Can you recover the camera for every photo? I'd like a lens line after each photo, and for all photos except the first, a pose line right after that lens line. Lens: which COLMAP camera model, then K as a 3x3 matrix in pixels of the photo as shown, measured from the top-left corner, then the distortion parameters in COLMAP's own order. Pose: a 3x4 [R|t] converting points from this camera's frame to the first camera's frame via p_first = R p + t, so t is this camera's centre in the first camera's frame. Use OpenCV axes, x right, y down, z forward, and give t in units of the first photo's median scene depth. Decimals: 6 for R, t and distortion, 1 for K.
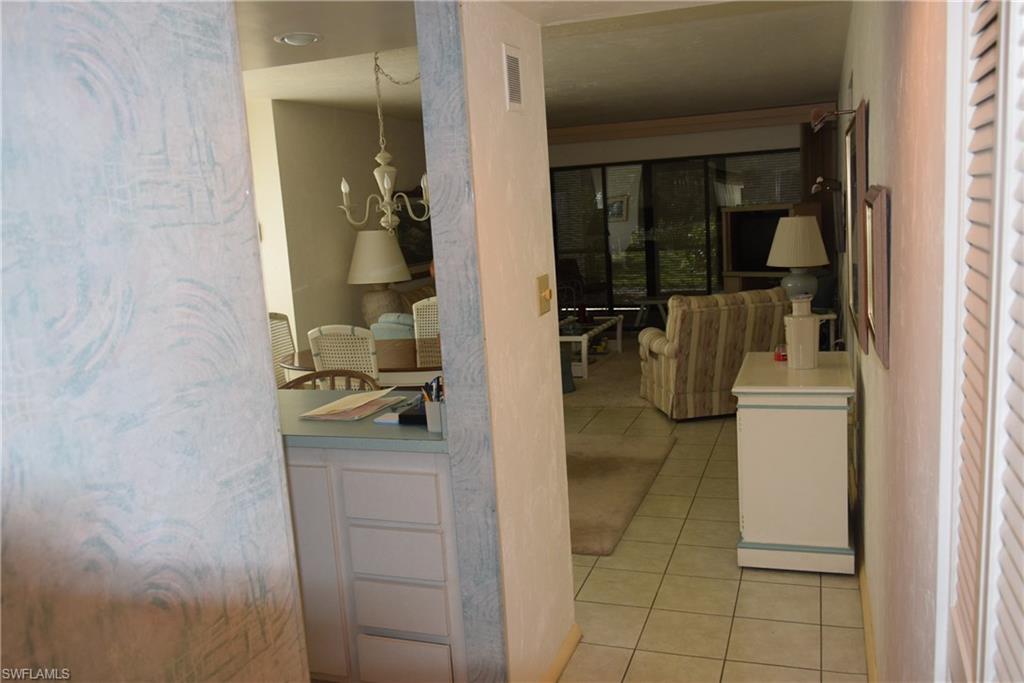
lens RADIAL K [[847.2, 0, 512.0], [0, 847.2, 341.5], [0, 0, 1]] dist [0.001120, -0.003642]
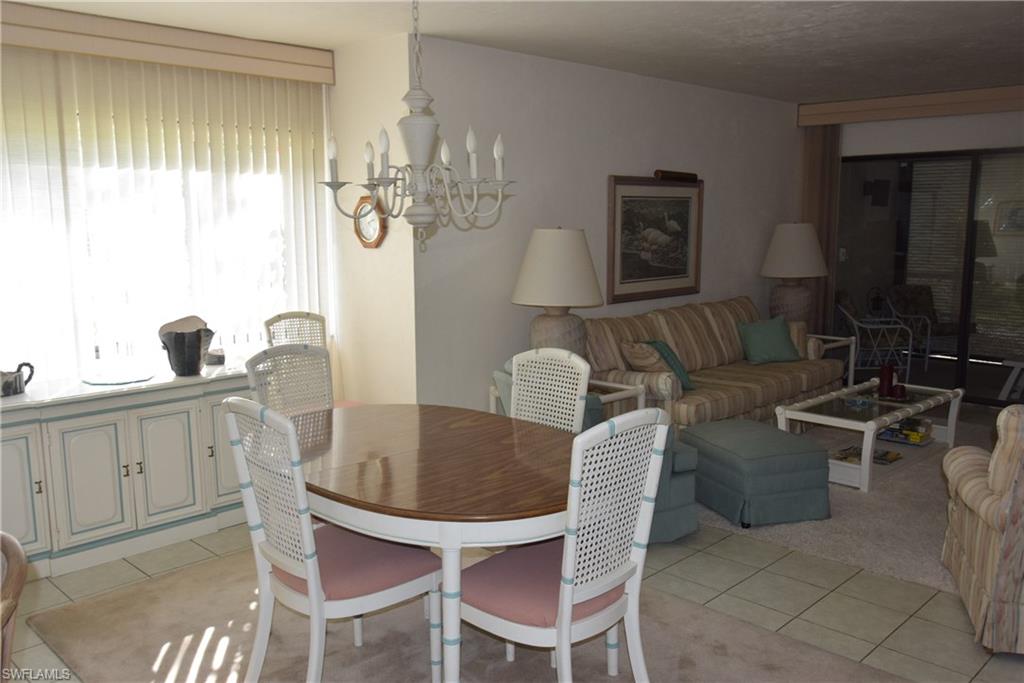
lens RADIAL K [[847.2, 0, 512.0], [0, 847.2, 341.5], [0, 0, 1]] dist [0.001120, -0.003642]
pose [[0.903550, 0.119893, -0.411368, 0.100542], [-0.117305, 0.992592, 0.031636, -0.056911], [0.412113, 0.019671, 0.910920, 0.350447]]
